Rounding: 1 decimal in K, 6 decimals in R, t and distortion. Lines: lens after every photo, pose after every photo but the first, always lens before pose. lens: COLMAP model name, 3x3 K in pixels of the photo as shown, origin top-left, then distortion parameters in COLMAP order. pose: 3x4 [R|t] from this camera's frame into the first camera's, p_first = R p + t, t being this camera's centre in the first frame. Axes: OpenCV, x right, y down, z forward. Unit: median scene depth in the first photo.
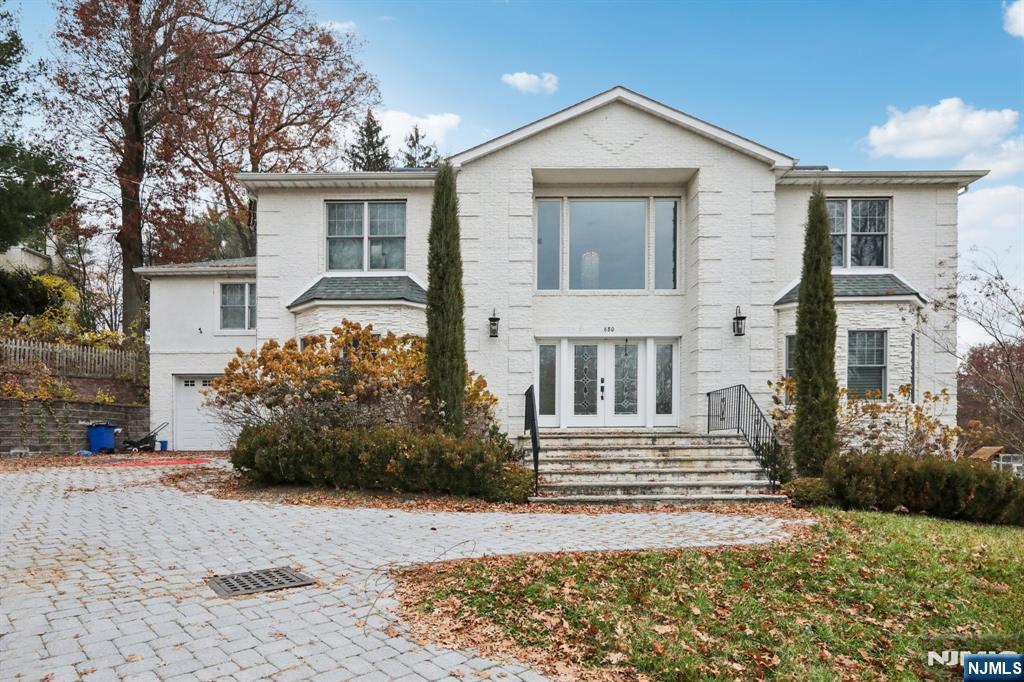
lens RADIAL K [[660.1, 0, 512.0], [0, 660.1, 341.0], [0, 0, 1]] dist [-0.018163, 0.024616]
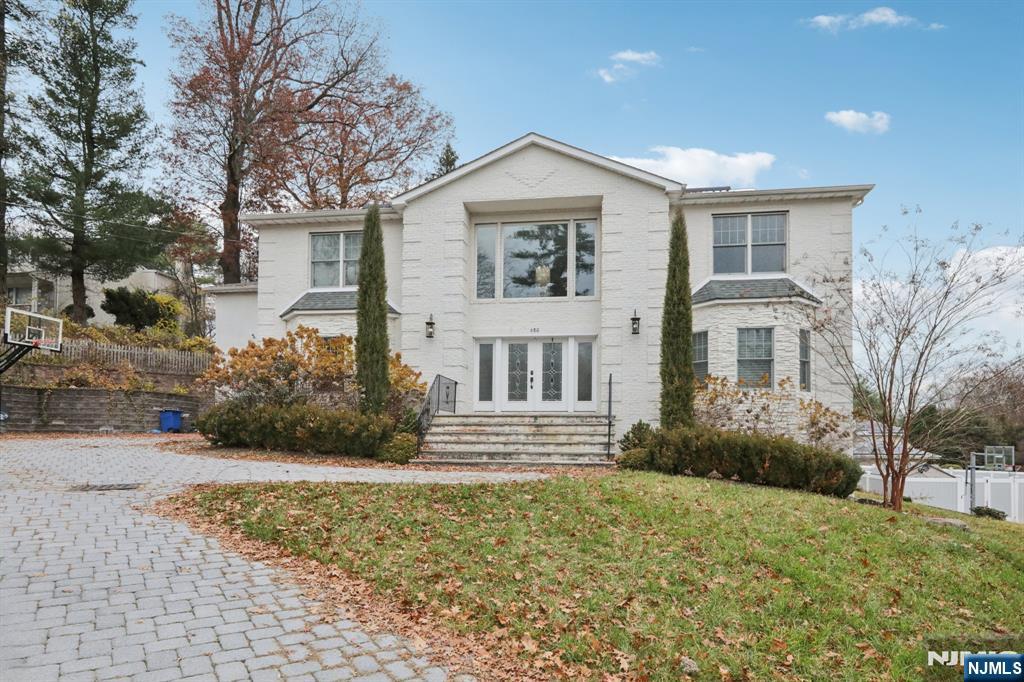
lens RADIAL K [[615.7, 0, 526.1], [0, 615.7, 323.1], [0, 0, 1]] dist [-0.000404, 0.000450]
pose [[0.990212, -0.015529, -0.138704, 0.292595], [0.010601, 0.999288, -0.036196, 0.010274], [0.139168, 0.034371, 0.989672, -0.123778]]
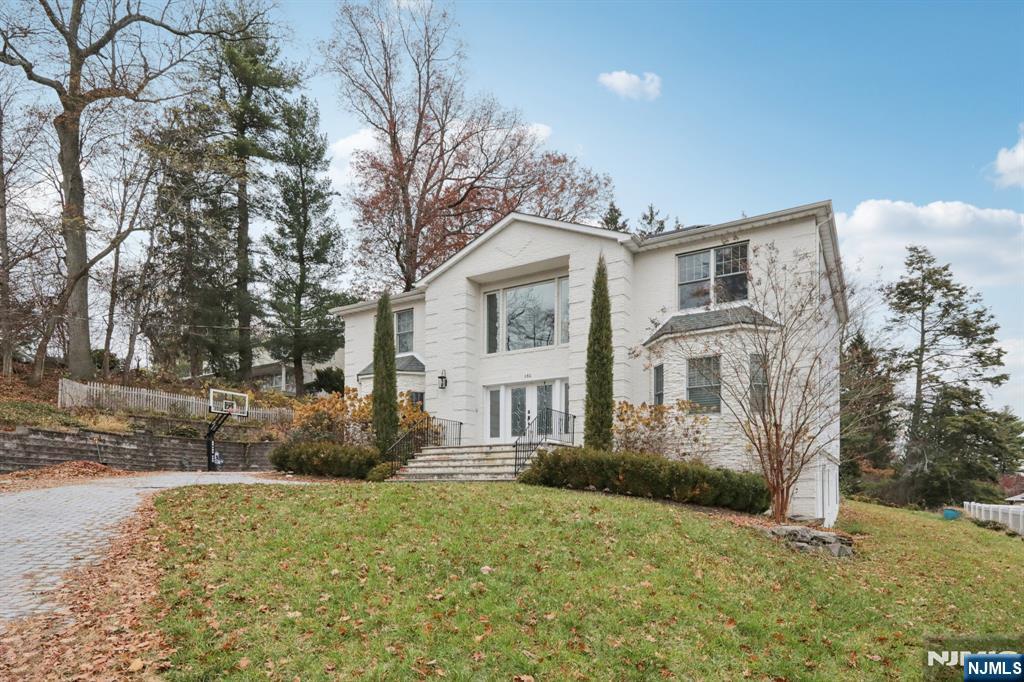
lens RADIAL K [[611.1, 0, 512.2], [0, 611.1, 365.8], [0, 0, 1]] dist [0.000725, 0.000112]
pose [[0.849743, -0.101371, -0.517360, 0.820759], [0.074982, 0.994602, -0.071727, 0.054034], [0.521838, 0.022157, 0.852757, -0.153036]]
